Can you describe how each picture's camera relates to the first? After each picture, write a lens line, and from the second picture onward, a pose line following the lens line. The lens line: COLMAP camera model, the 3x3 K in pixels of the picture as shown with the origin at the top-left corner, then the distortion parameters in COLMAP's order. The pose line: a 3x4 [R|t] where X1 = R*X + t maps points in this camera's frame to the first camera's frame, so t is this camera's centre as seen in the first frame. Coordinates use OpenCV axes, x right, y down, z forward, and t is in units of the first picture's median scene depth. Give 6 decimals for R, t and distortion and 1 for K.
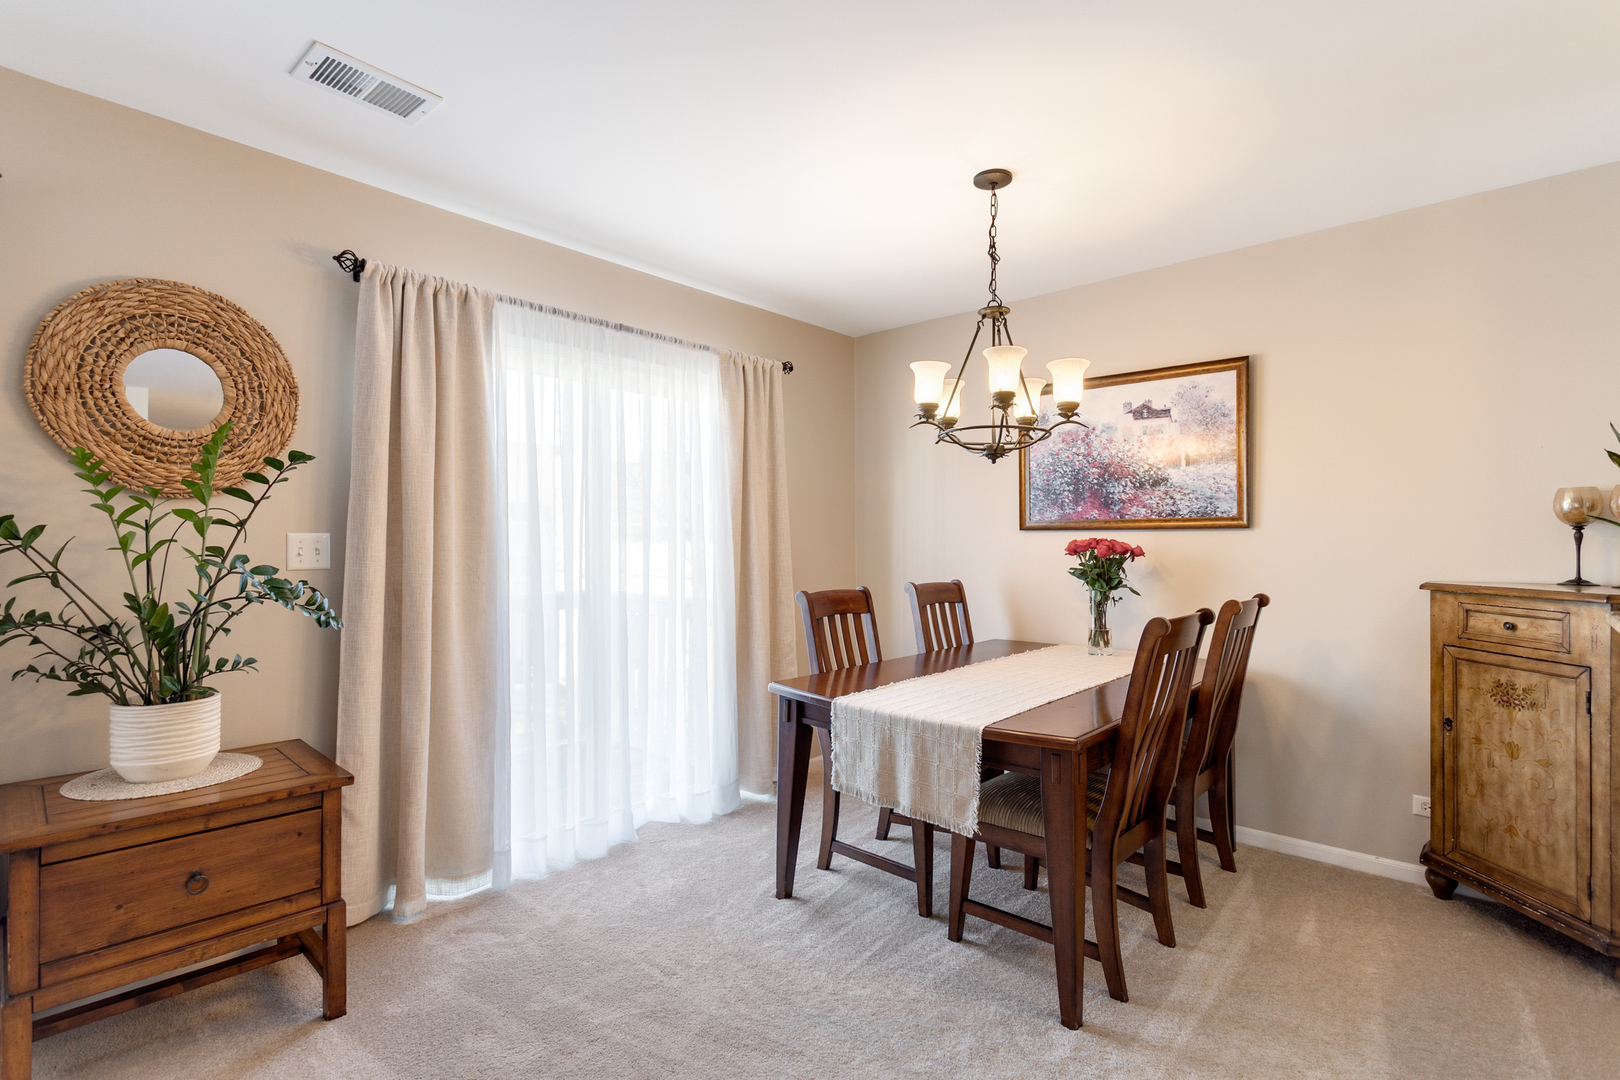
lens RADIAL K [[776.9, 0, 808.2], [0, 776.9, 540.6], [0, 0, 1]] dist [0.001280, -0.000003]
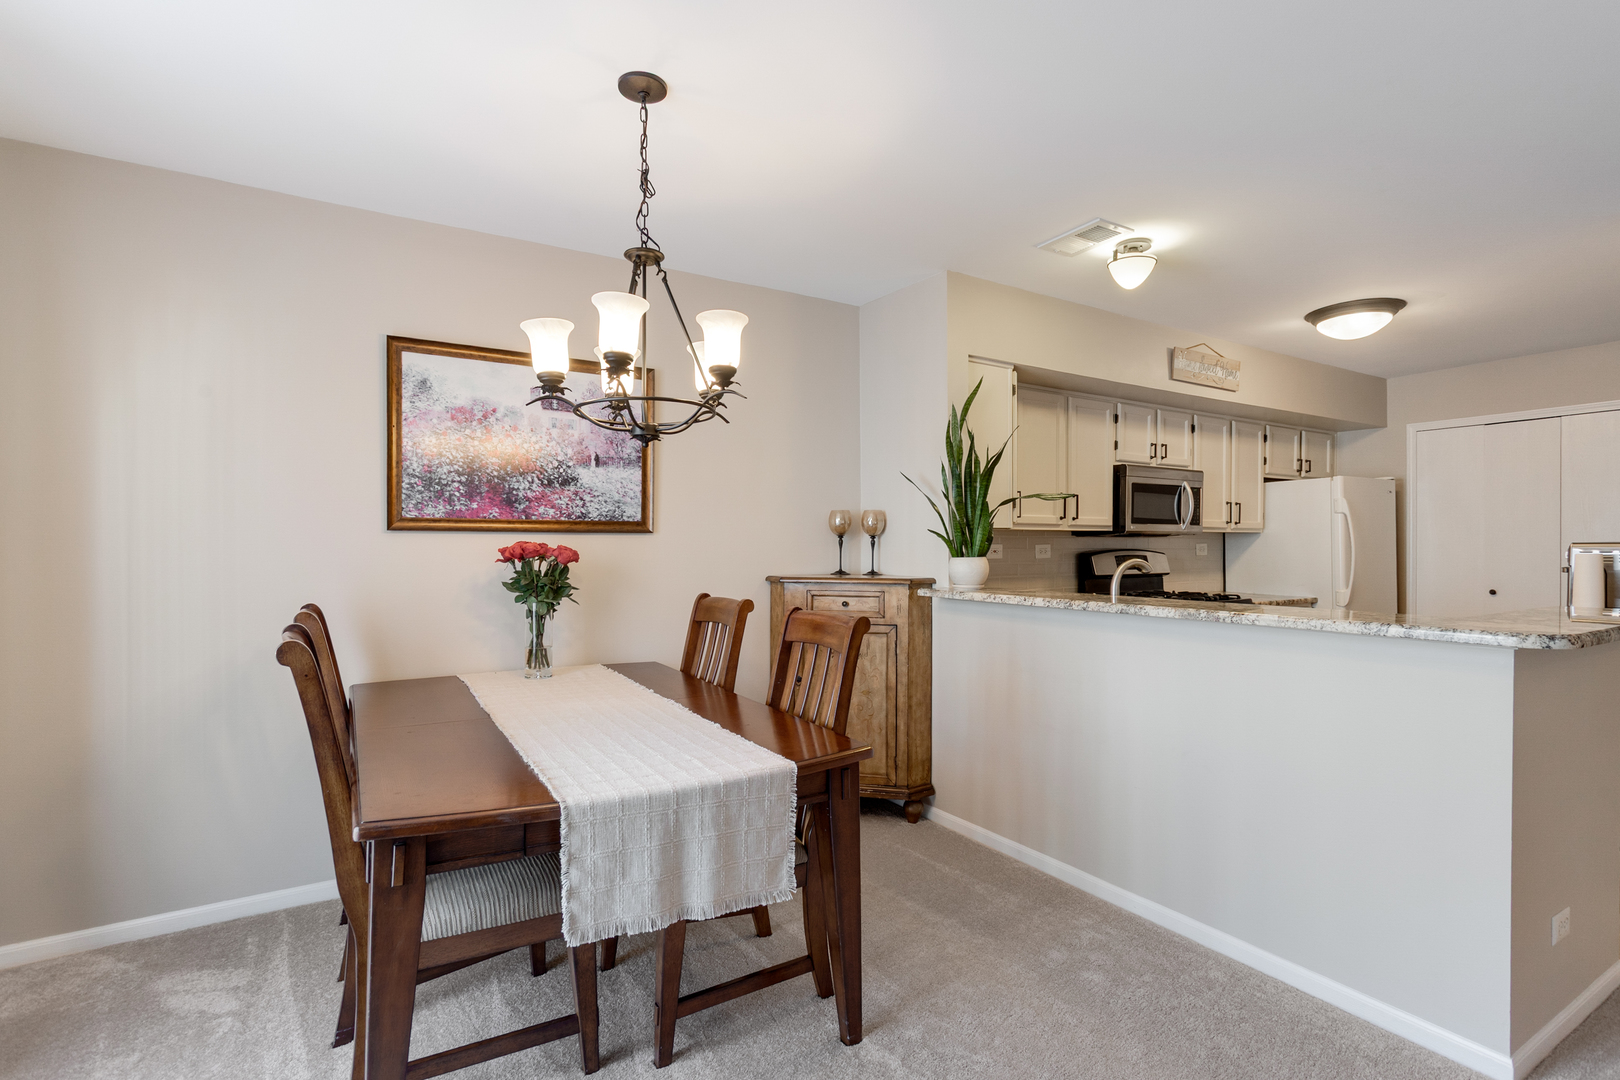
lens RADIAL K [[776.9, 0, 807.7], [0, 776.9, 552.3], [0, 0, 1]] dist [0.001280, -0.000003]
pose [[0.278390, -0.005917, 0.960450, -0.563914], [-0.001657, 0.999977, 0.006641, 0.004235], [-0.960467, -0.003440, 0.278373, 0.728414]]
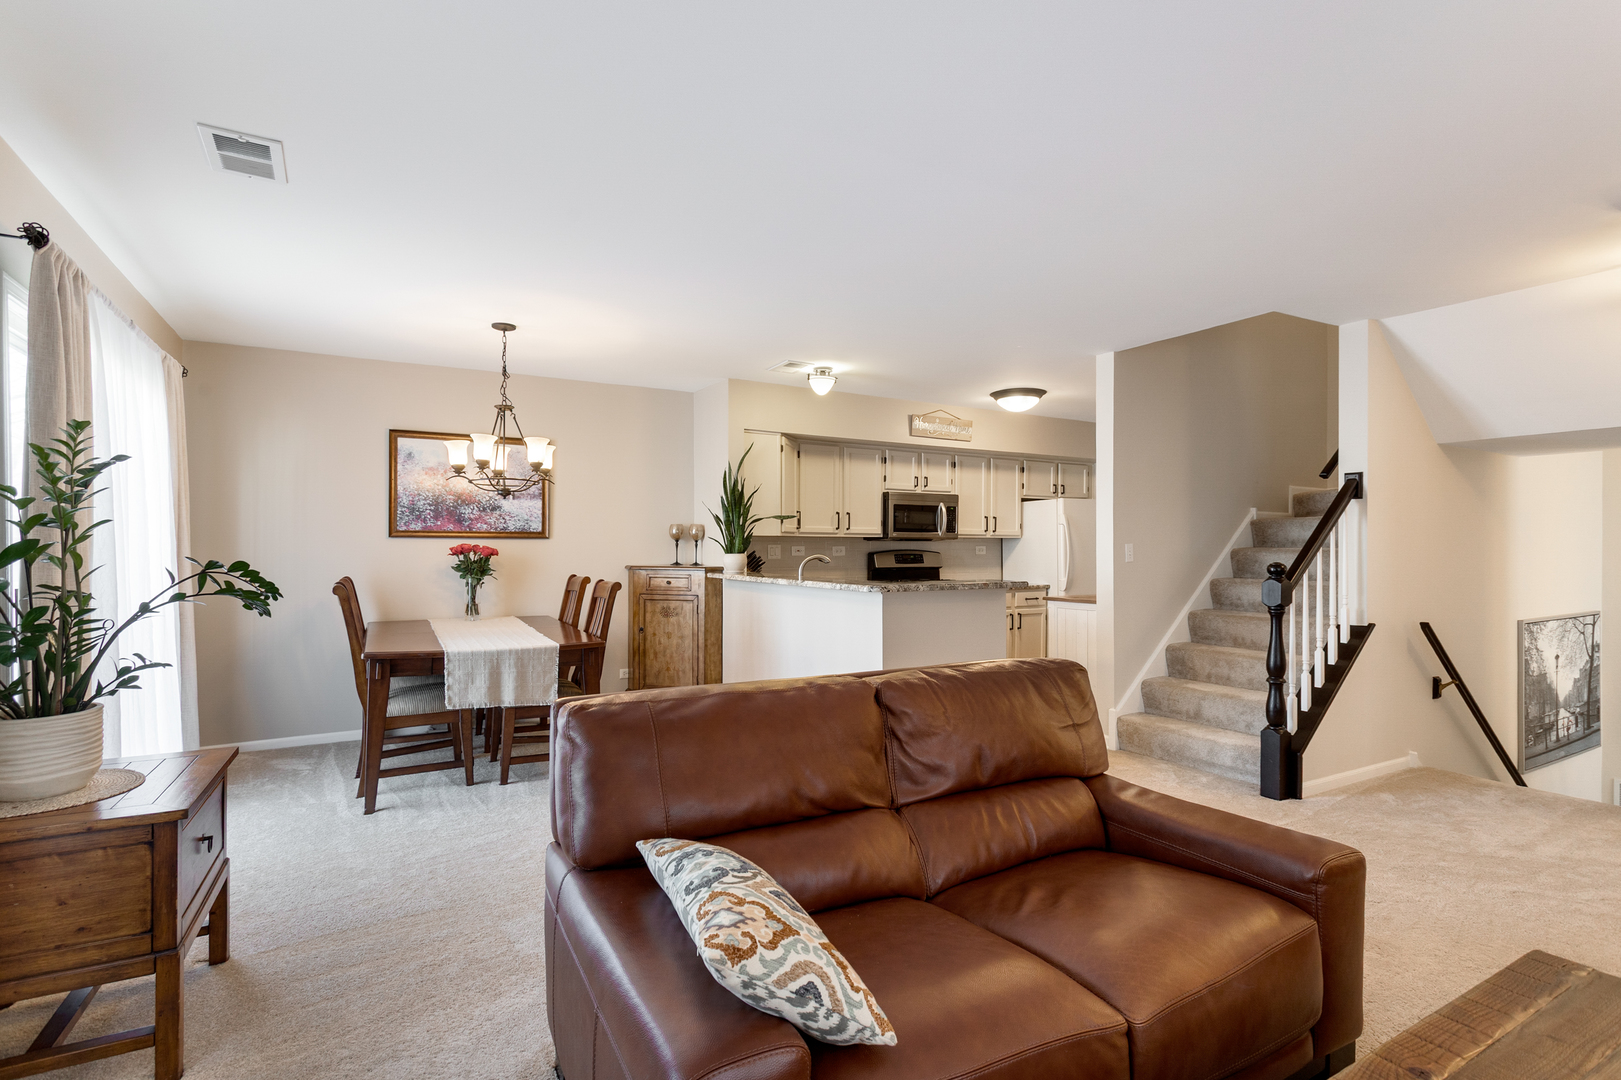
lens RADIAL K [[777.4, 0, 804.6], [0, 777.4, 548.0], [0, 0, 1]] dist [0.001280, -0.000003]
pose [[0.316268, 0.001668, 0.948668, -1.327272], [-0.004413, 0.999990, -0.000287, 0.004527], [-0.948660, -0.004096, 0.316272, -0.152026]]
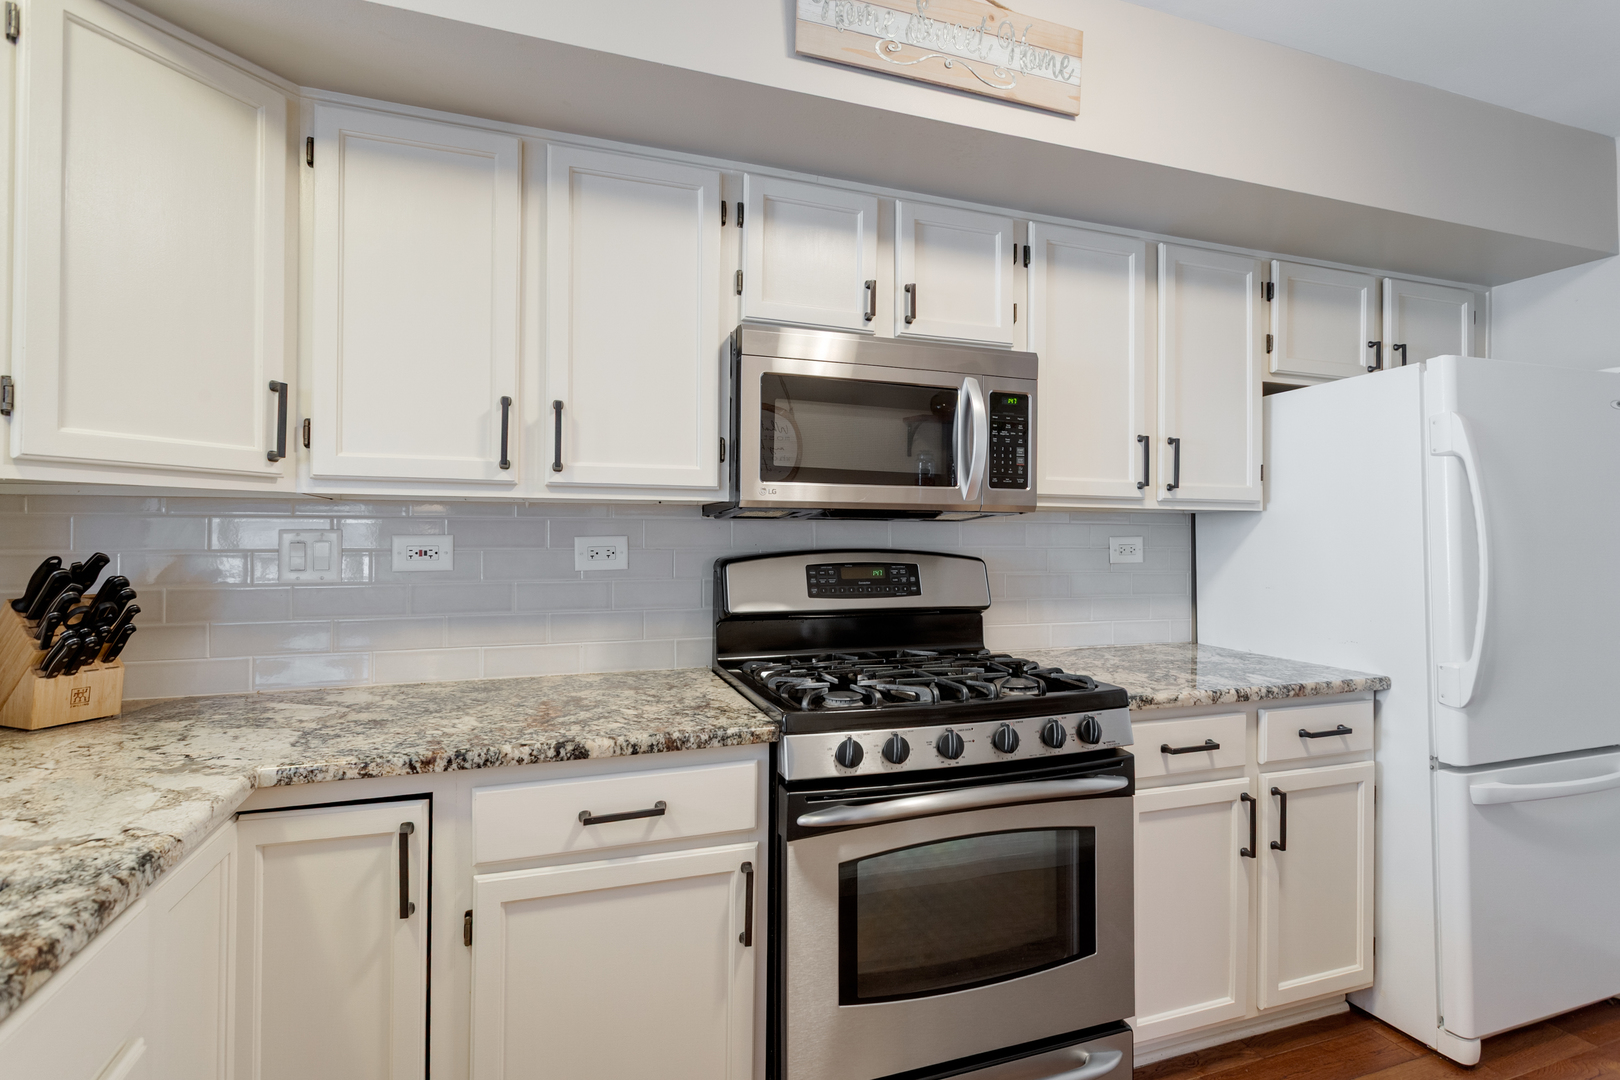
lens RADIAL K [[776.9, 0, 806.2], [0, 776.9, 532.7], [0, 0, 1]] dist [0.001280, -0.000003]
pose [[0.479231, 0.011593, 0.877612, 0.993444], [-0.005510, 0.999933, -0.010201, -0.001196], [-0.877671, 0.000053, 0.479263, 0.065256]]
